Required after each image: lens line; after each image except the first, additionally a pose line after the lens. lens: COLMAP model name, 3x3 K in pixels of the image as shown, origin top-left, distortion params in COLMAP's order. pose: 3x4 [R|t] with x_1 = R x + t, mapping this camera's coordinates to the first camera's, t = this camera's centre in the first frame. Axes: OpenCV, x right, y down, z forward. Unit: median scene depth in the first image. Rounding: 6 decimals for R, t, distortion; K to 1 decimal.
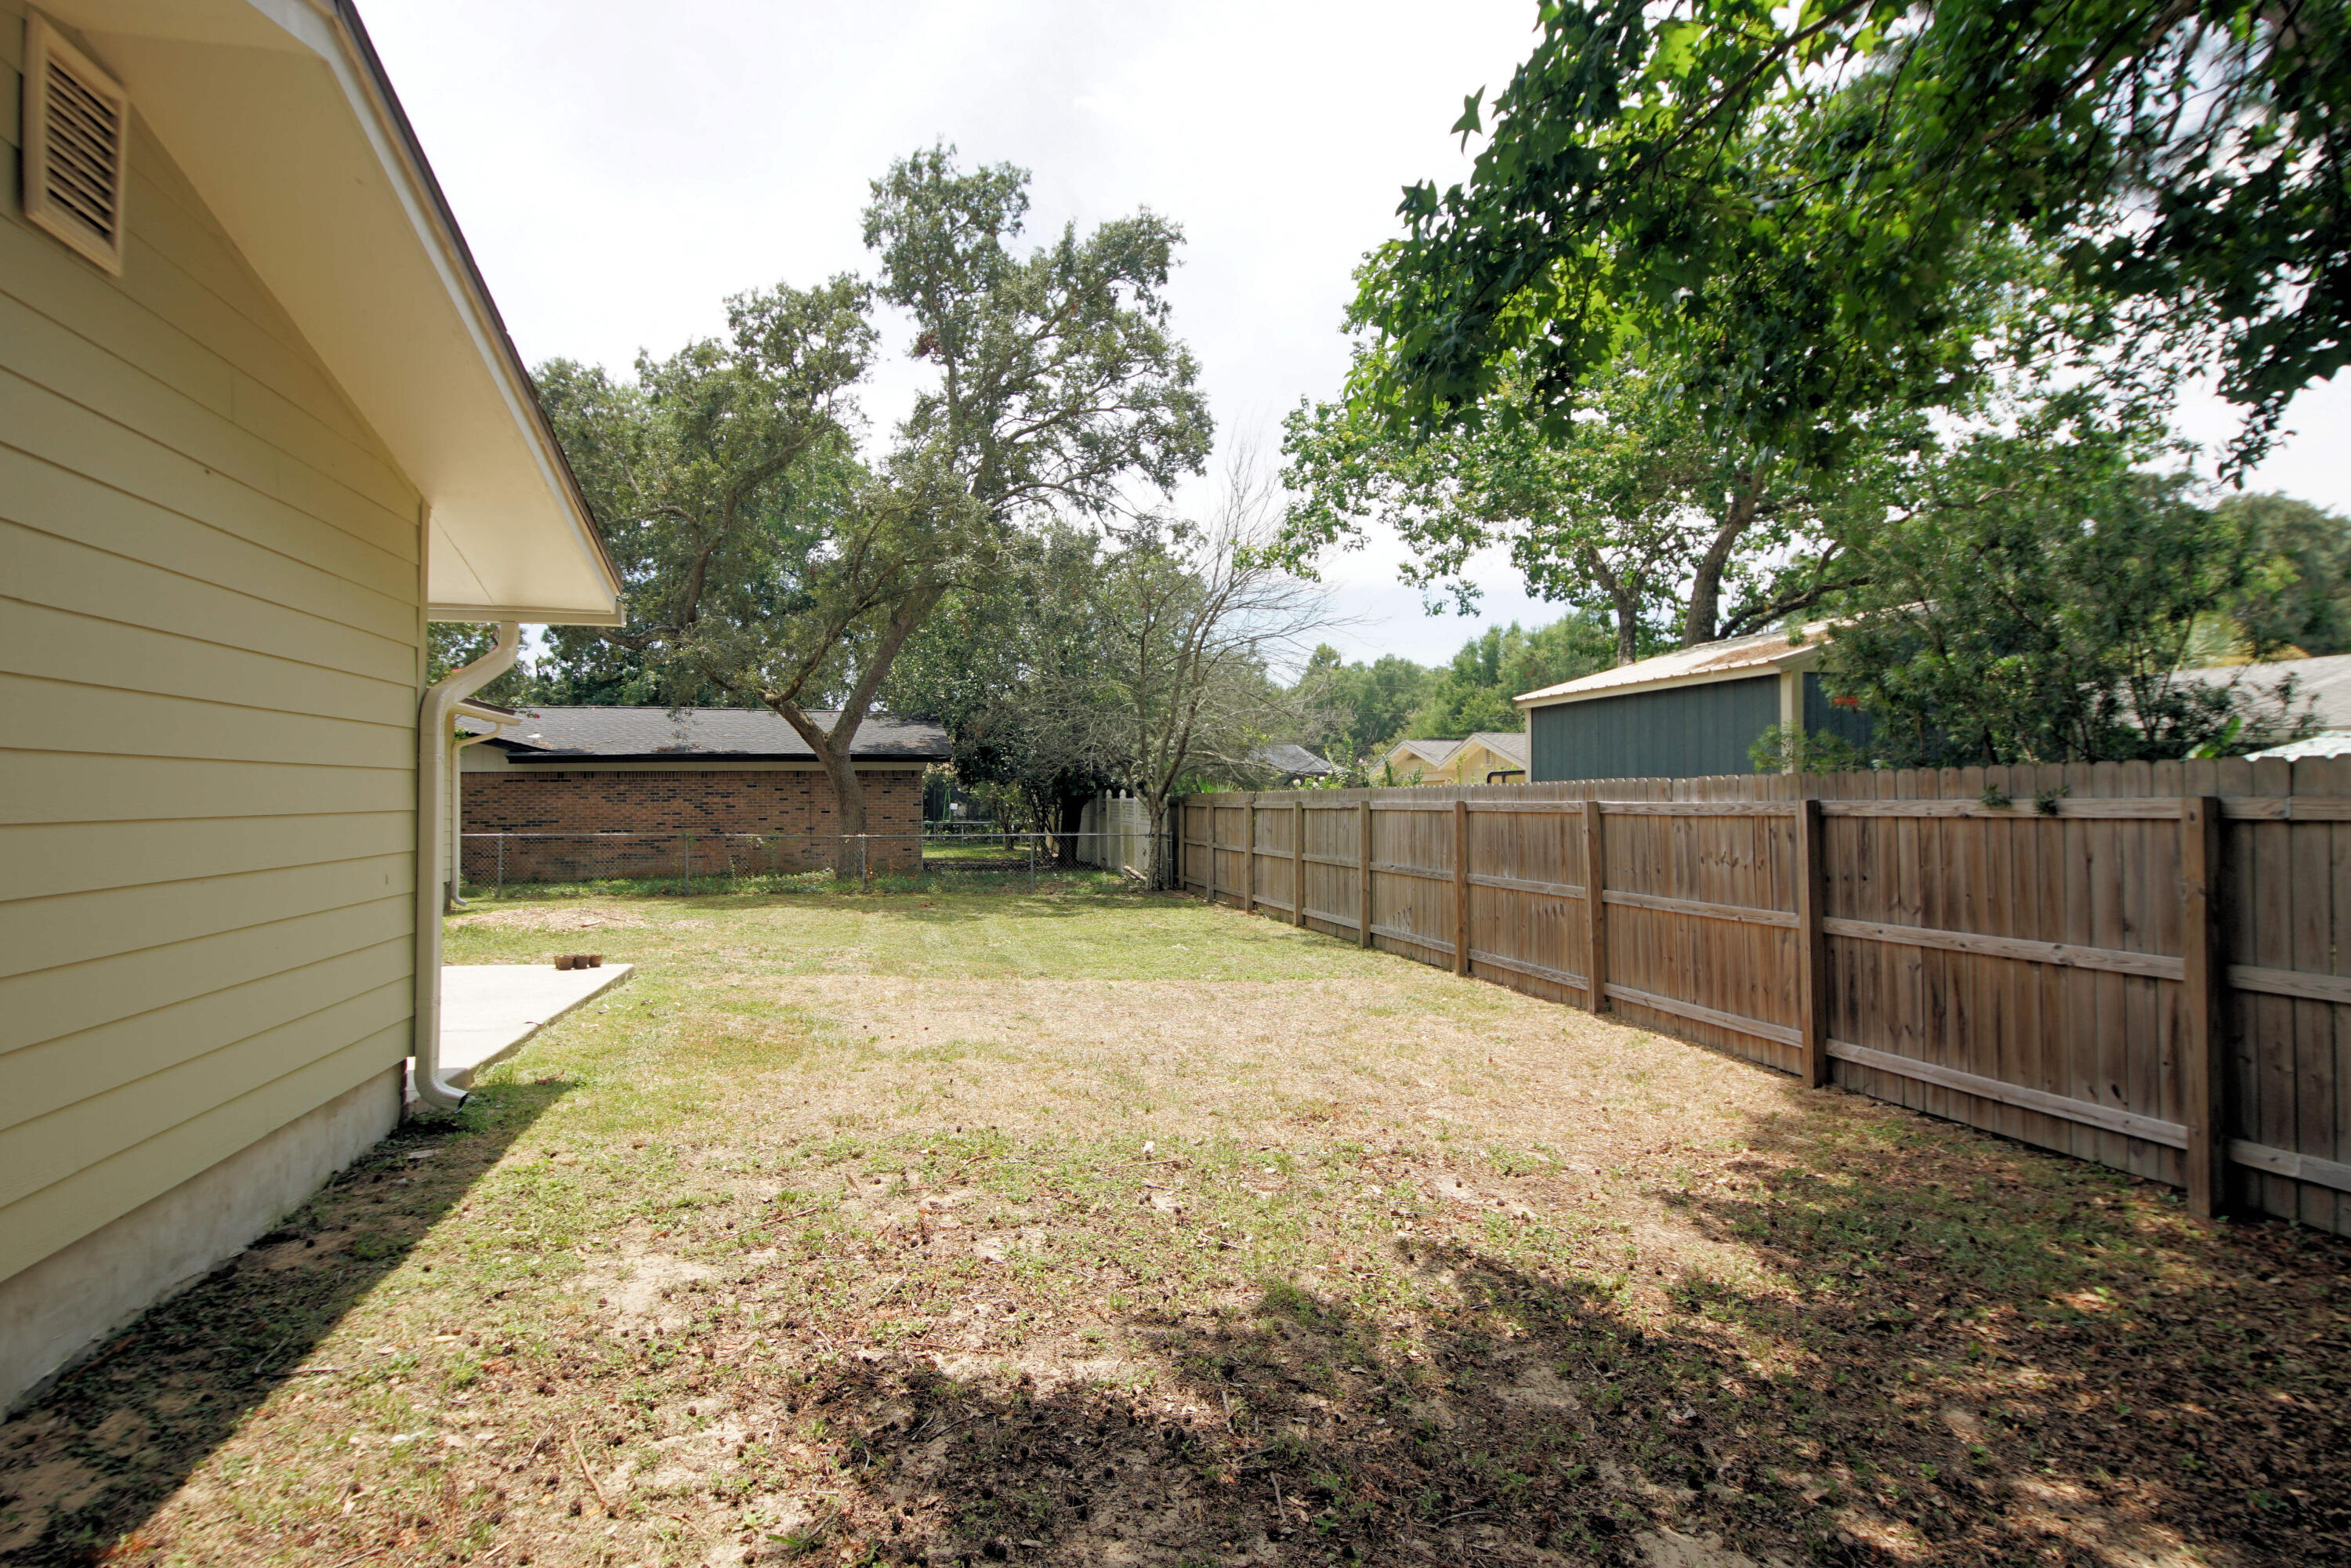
lens RADIAL K [[1258.5, 0, 1150.7], [0, 1258.5, 770.6], [0, 0, 1]] dist [0.039795, -0.034998]
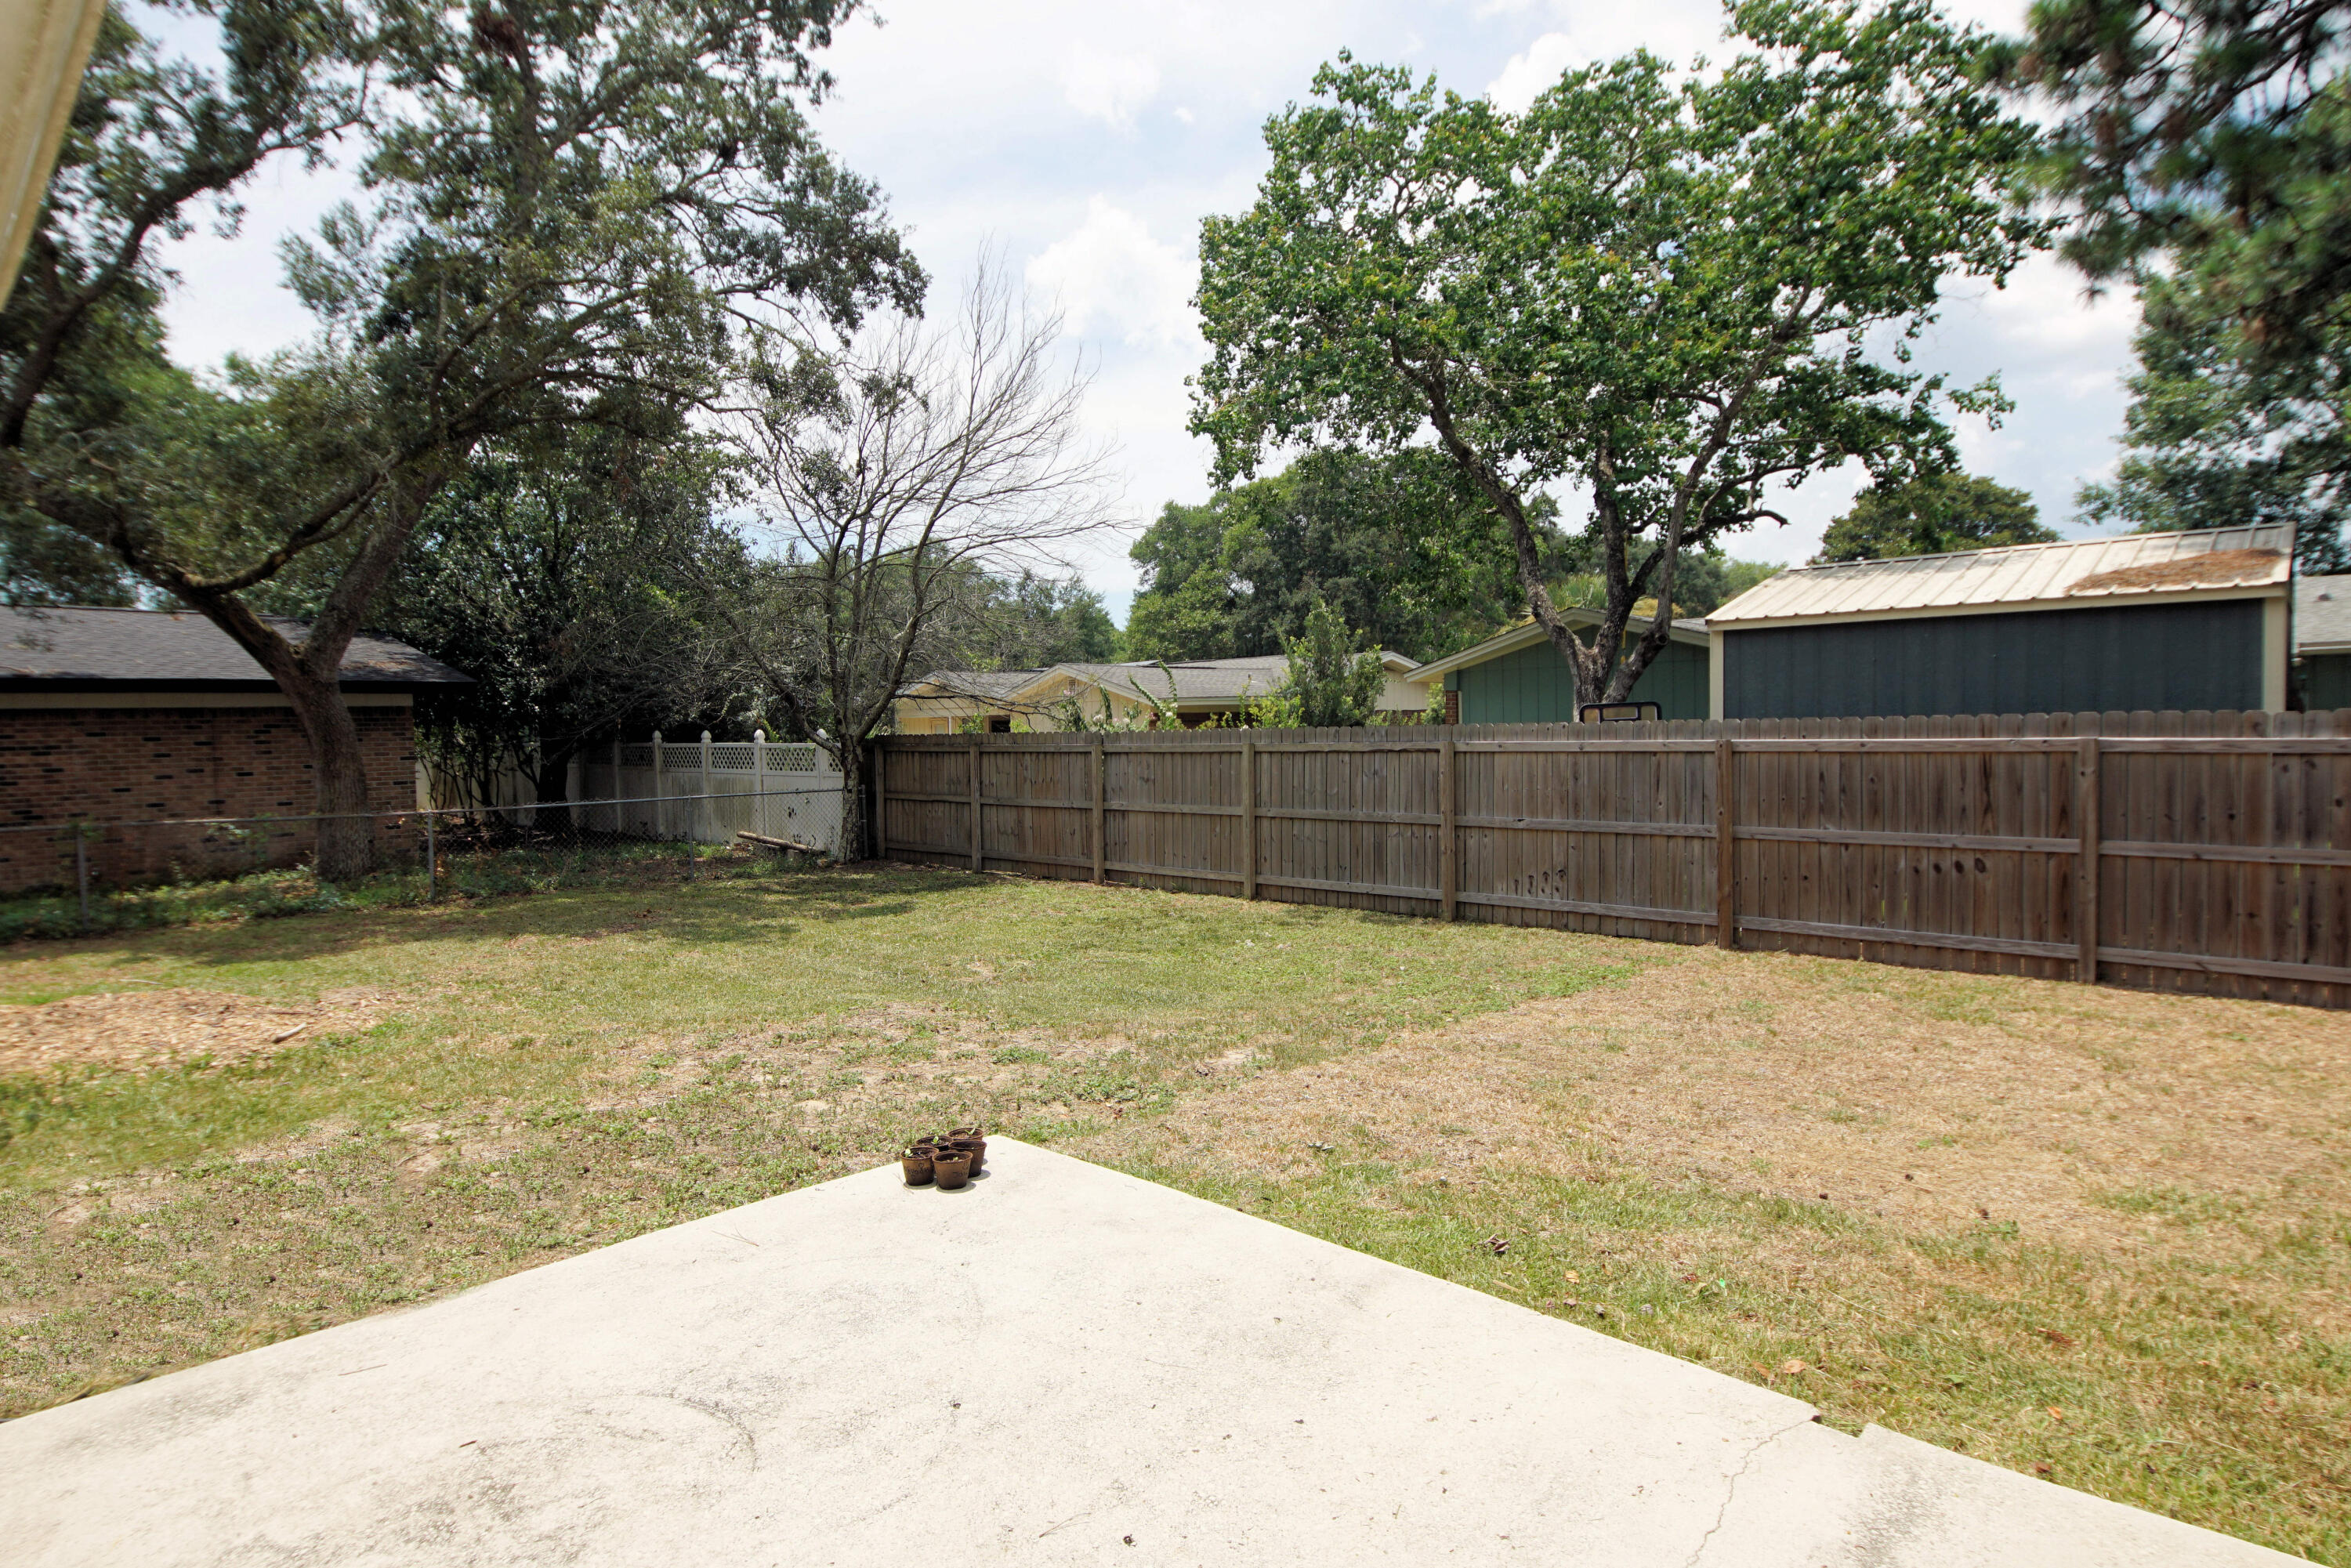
lens RADIAL K [[1258.5, 0, 1150.7], [0, 1258.5, 770.6], [0, 0, 1]] dist [0.039795, -0.034998]
pose [[0.824978, -0.038957, 0.563821, -0.367824], [0.006594, 0.998217, 0.059323, -0.005659], [-0.565127, -0.045222, 0.823764, 0.355570]]
